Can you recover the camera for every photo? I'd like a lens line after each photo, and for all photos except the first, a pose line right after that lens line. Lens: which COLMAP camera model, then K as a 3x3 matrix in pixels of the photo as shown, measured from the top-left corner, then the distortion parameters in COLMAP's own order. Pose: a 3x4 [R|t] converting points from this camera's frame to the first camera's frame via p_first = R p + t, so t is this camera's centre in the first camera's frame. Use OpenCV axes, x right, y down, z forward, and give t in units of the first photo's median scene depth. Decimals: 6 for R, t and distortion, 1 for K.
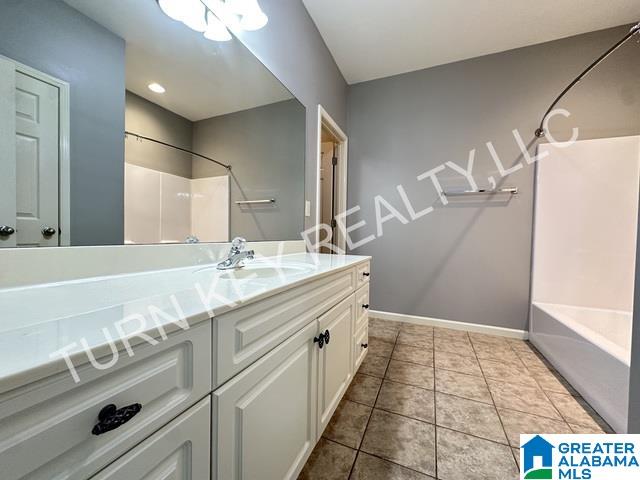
lens RADIAL K [[257.2, 0, 320.0], [0, 257.2, 240.0], [0, 0, 1]] dist [0.000979, 0.000208]
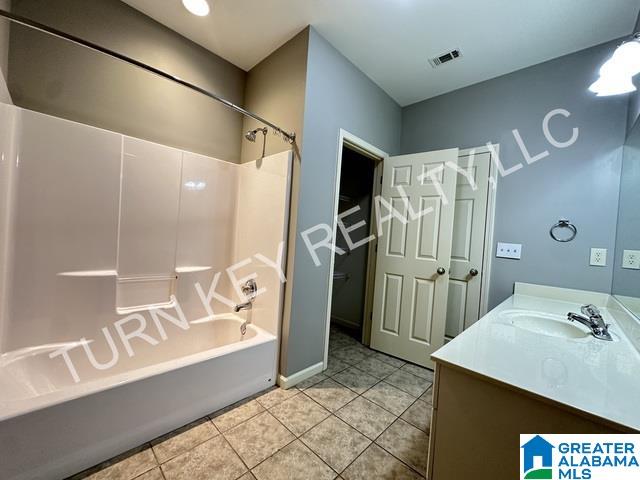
lens RADIAL K [[257.2, 0, 320.0], [0, 257.2, 240.0], [0, 0, 1]] dist [0.000979, 0.000208]
pose [[-0.933931, -0.087928, 0.346469, 0.332681], [-0.080583, 0.996113, 0.035582, -0.190999], [-0.348251, 0.005312, -0.937386, 2.038800]]
